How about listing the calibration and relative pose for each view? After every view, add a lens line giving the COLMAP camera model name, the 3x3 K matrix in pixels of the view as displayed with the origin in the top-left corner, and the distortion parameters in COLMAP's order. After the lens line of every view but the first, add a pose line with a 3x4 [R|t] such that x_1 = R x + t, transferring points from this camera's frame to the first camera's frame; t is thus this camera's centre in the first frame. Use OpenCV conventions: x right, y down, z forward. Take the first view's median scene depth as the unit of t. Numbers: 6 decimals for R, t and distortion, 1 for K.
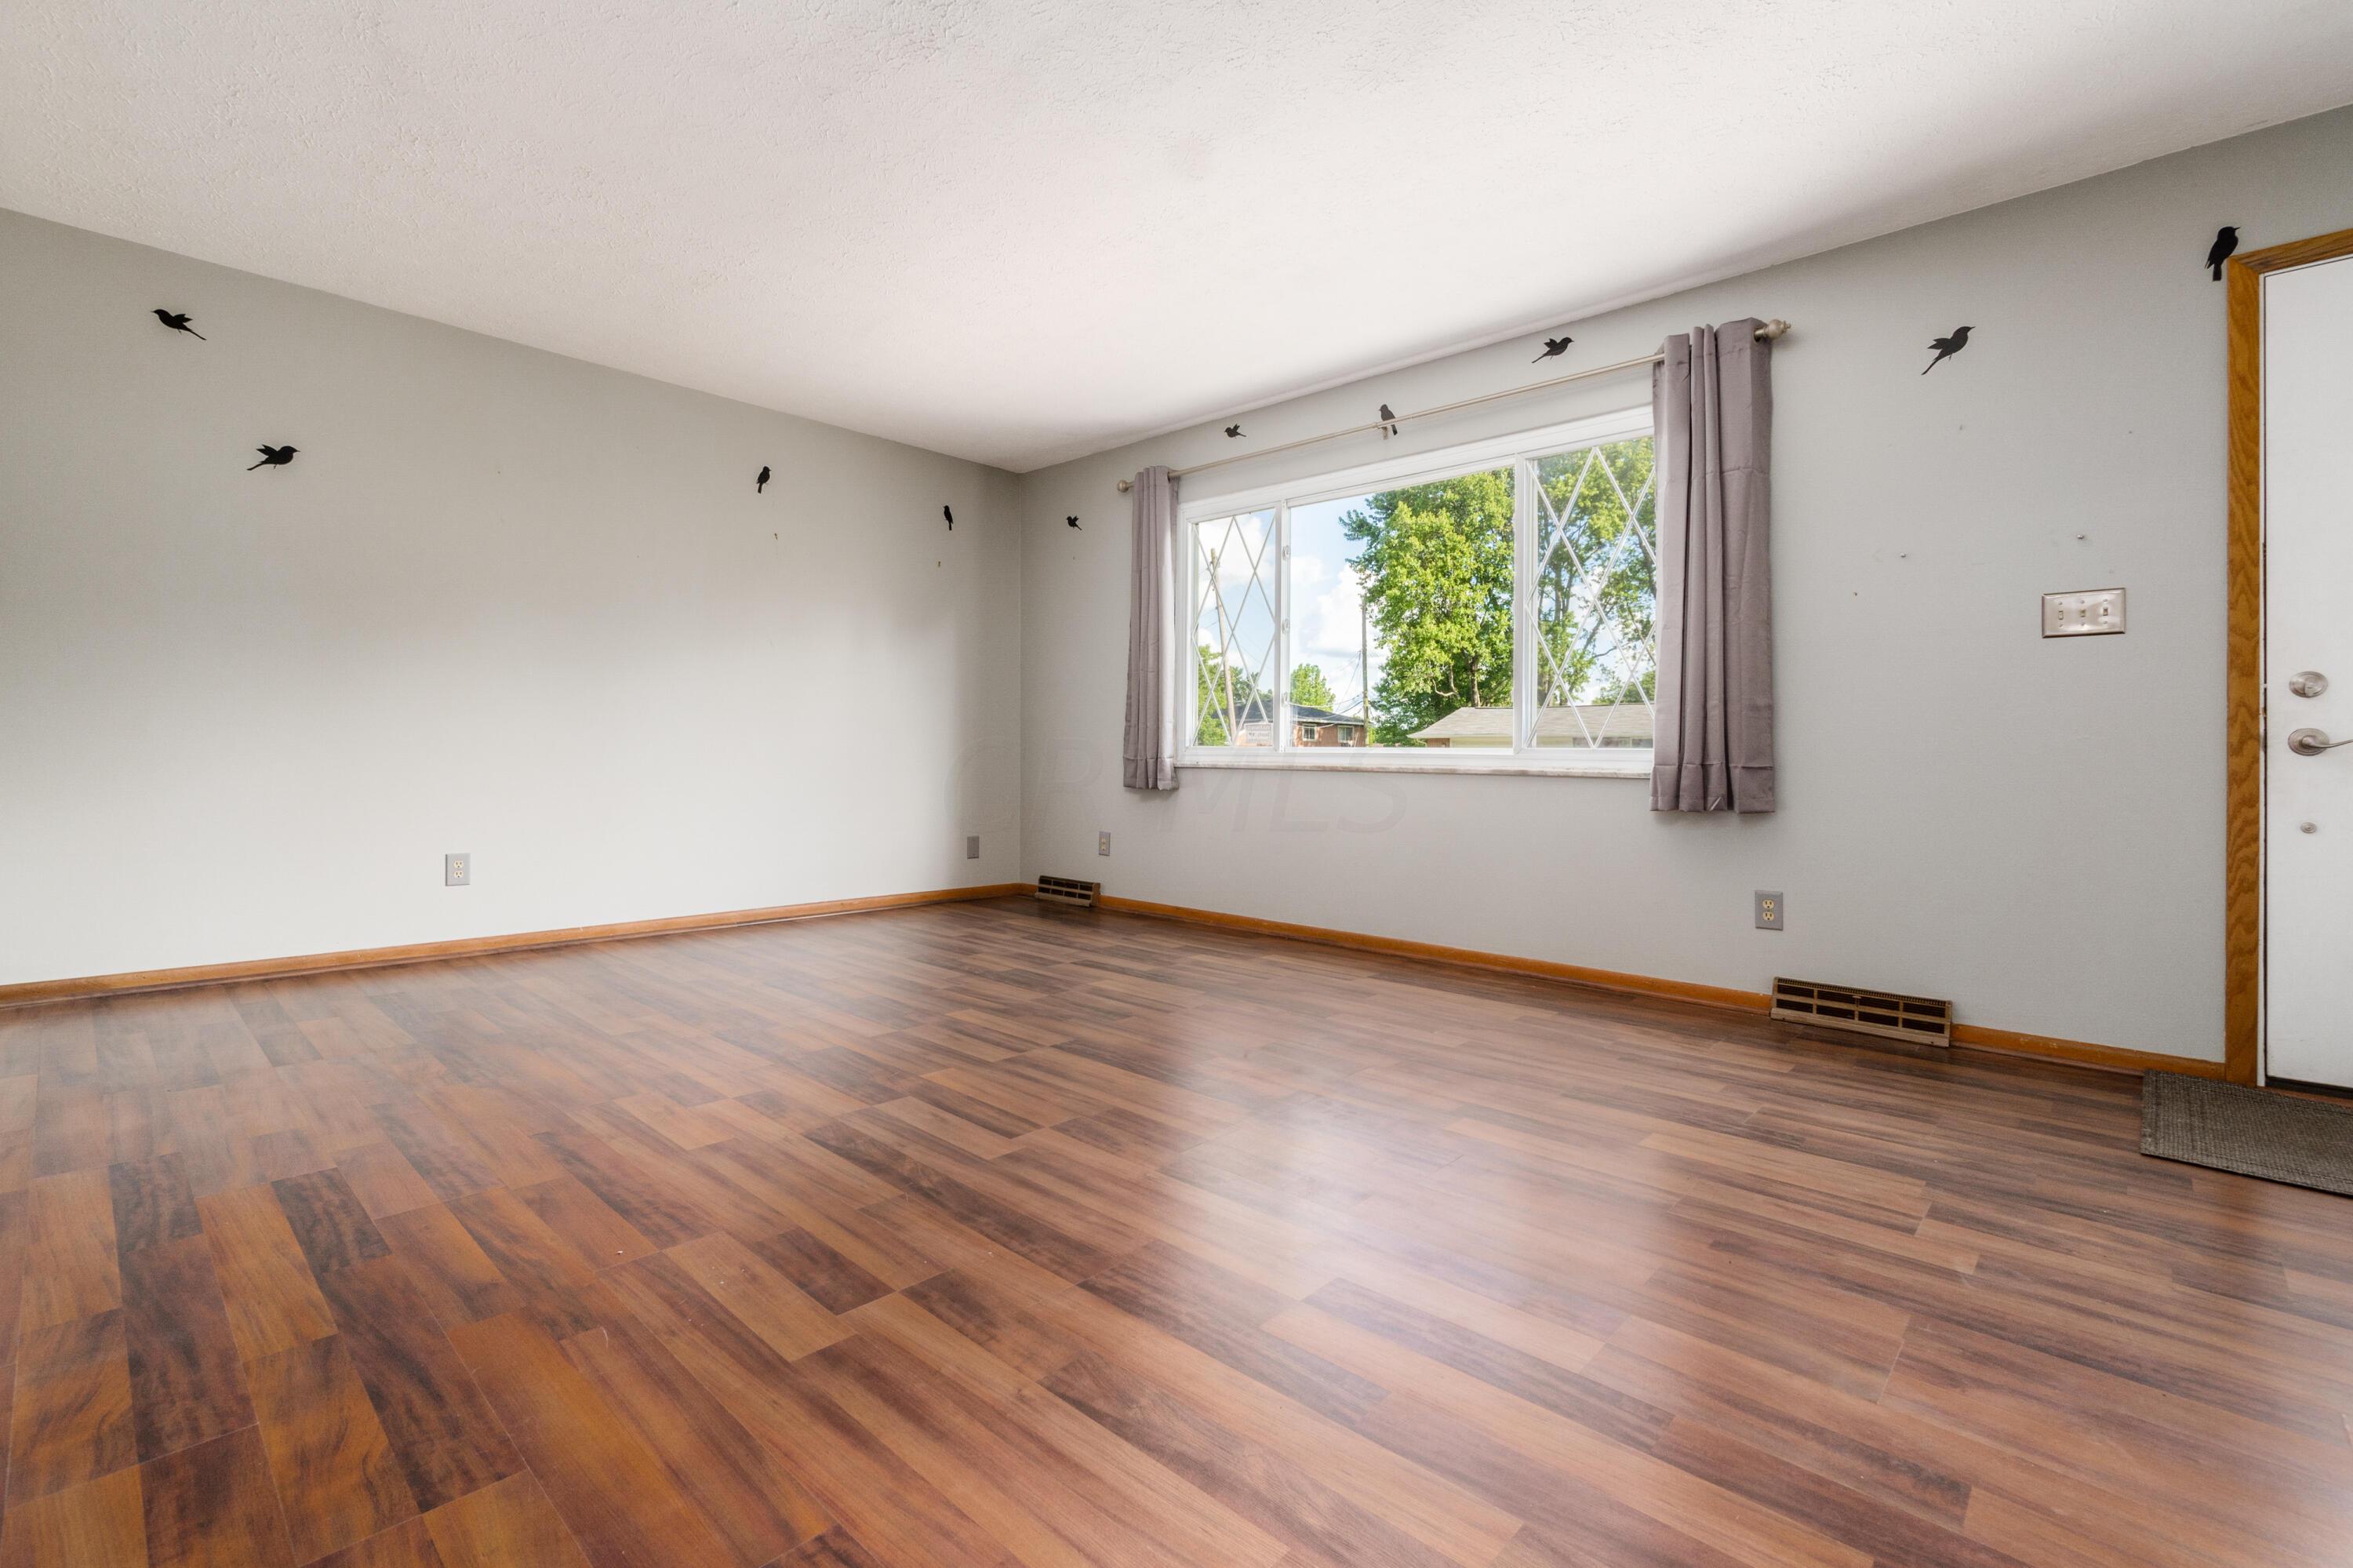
lens RADIAL K [[1059.4, 0, 1178.0], [0, 1059.4, 767.7], [0, 0, 1]] dist [-0.005953, 0.001903]
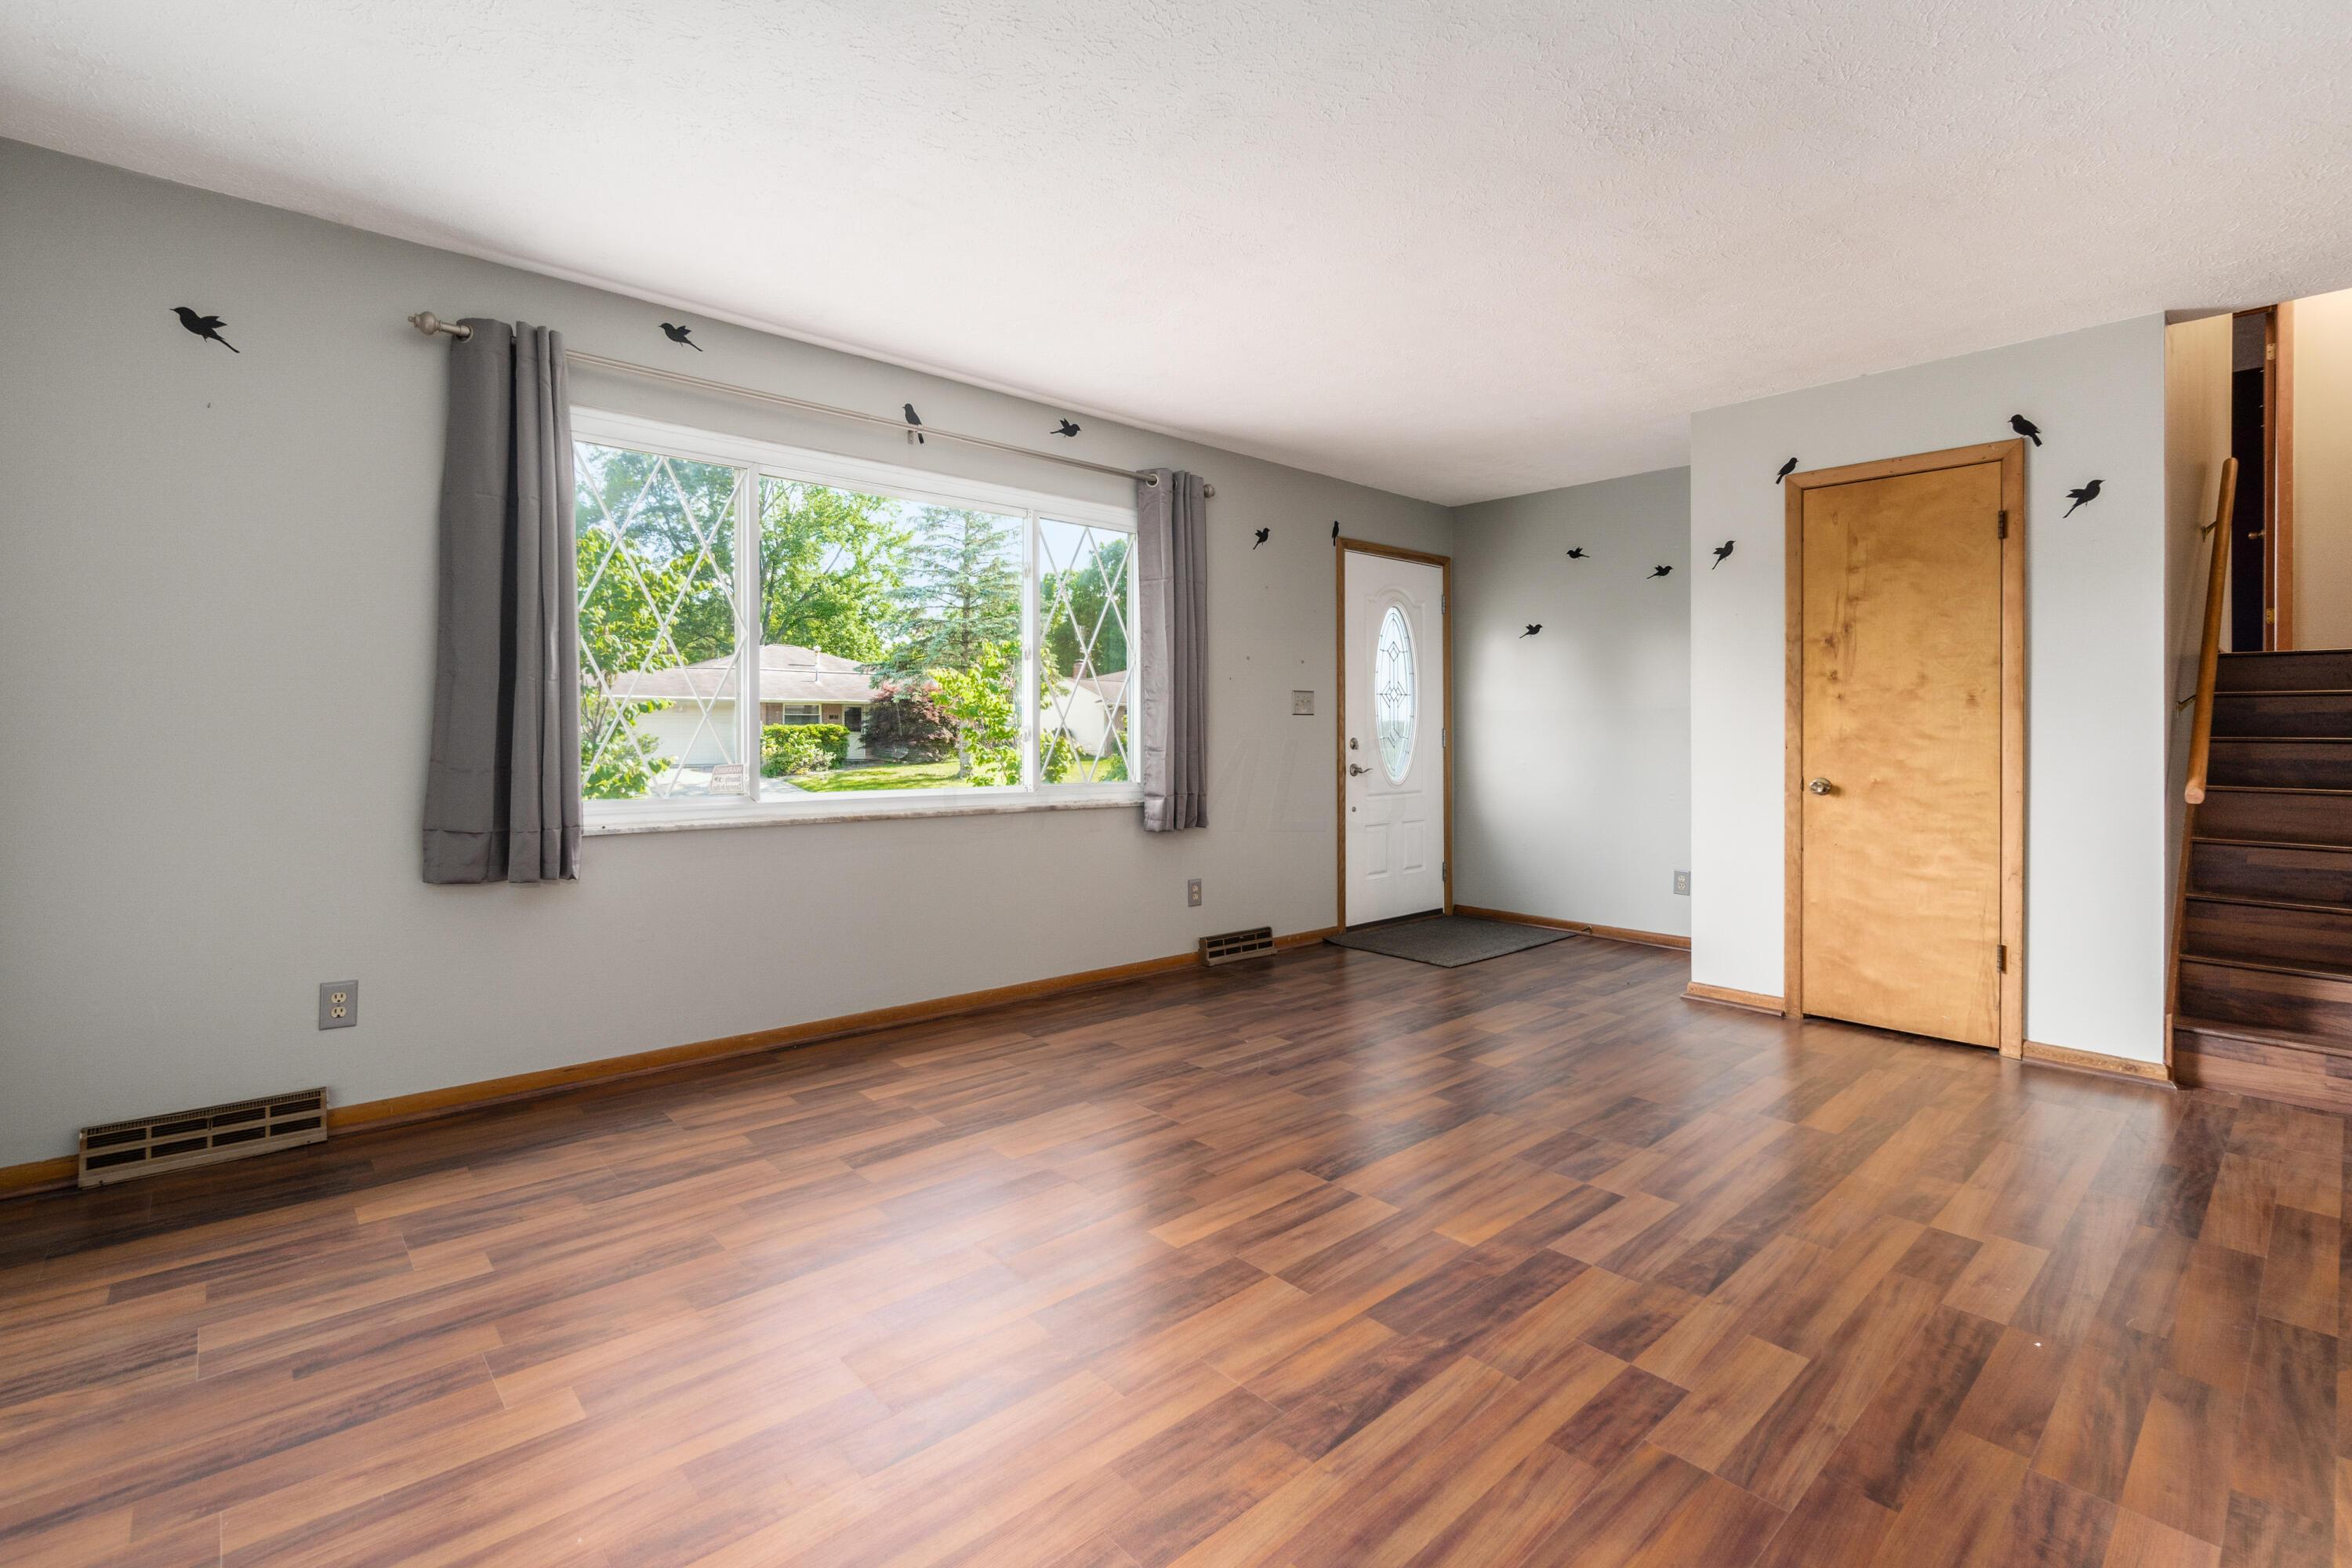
lens RADIAL K [[1058.9, 0, 1149.6], [0, 1058.9, 723.9], [0, 0, 1]] dist [-0.005953, 0.001903]
pose [[0.089031, -0.008037, 0.995996, -1.102769], [0.003480, 0.999964, 0.007758, -0.132673], [-0.996023, 0.002775, 0.089056, 1.179488]]
